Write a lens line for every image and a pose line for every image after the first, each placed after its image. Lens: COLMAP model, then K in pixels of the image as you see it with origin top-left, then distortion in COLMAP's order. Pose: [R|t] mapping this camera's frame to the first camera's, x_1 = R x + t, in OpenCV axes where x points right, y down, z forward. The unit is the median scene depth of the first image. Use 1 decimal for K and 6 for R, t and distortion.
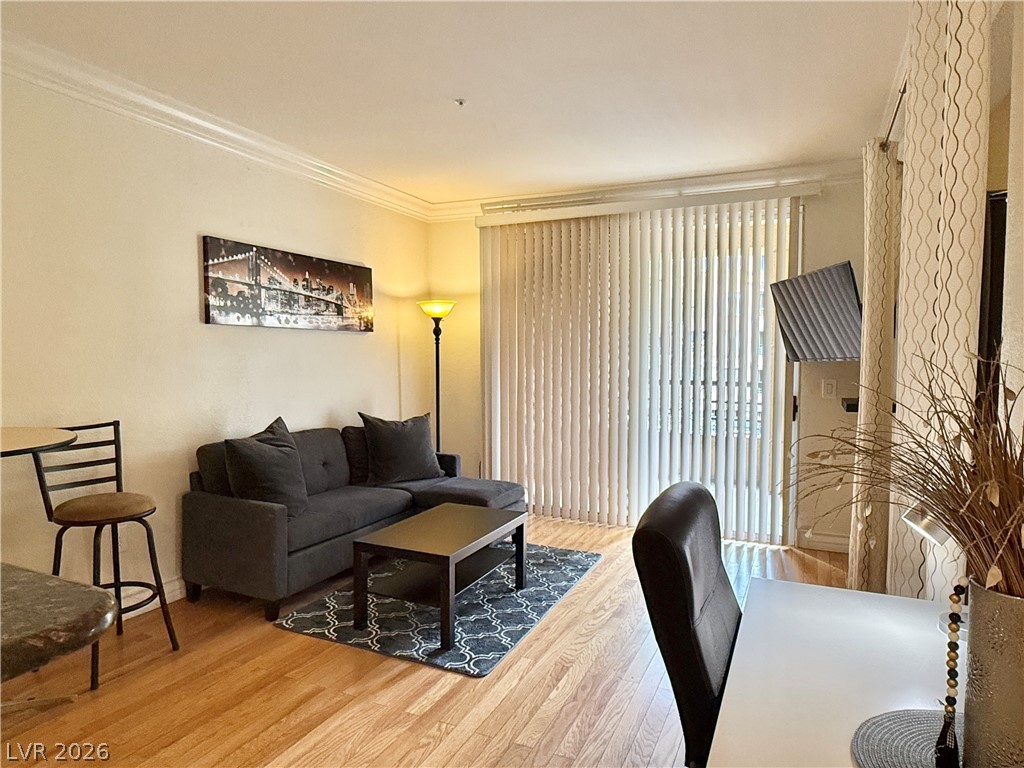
lens RADIAL K [[637.1, 0, 510.5], [0, 637.1, 389.6], [0, 0, 1]] dist [-0.005192, -0.003928]
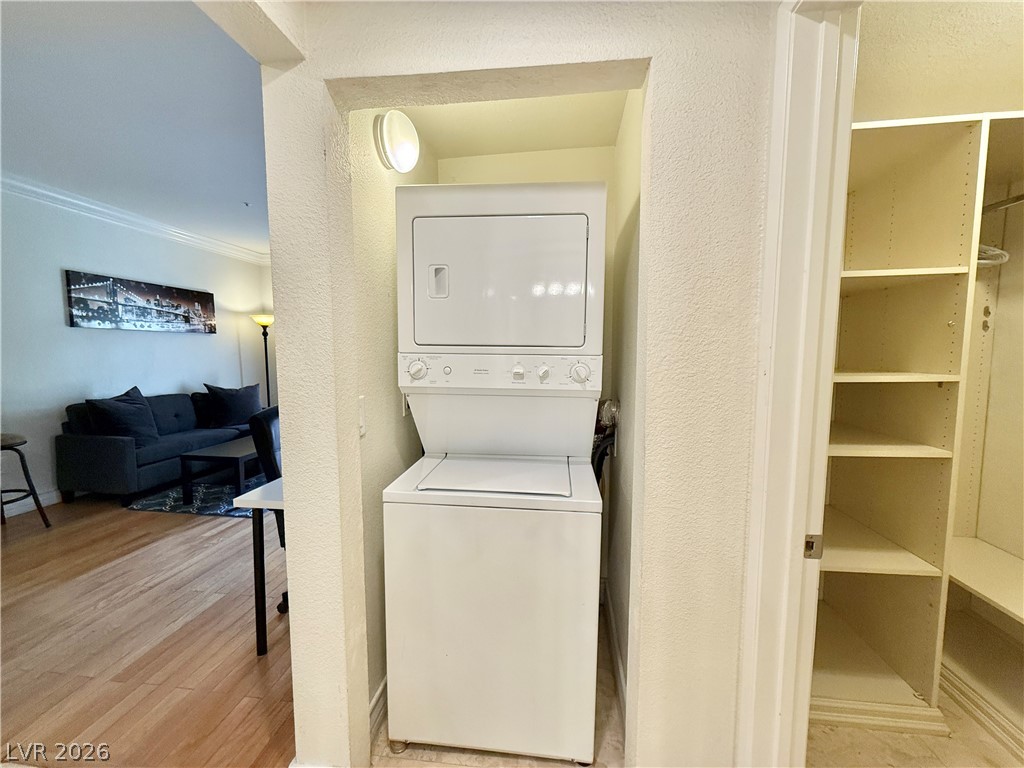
lens RADIAL K [[409.2, 0, 511.9], [0, 409.2, 386.1], [0, 0, 1]] dist [-0.001729, 0.000996]
pose [[0.950483, -0.022284, 0.309977, 0.230298], [0.011722, 0.999287, 0.035895, 0.017375], [-0.310555, -0.030484, 0.950066, -0.286219]]
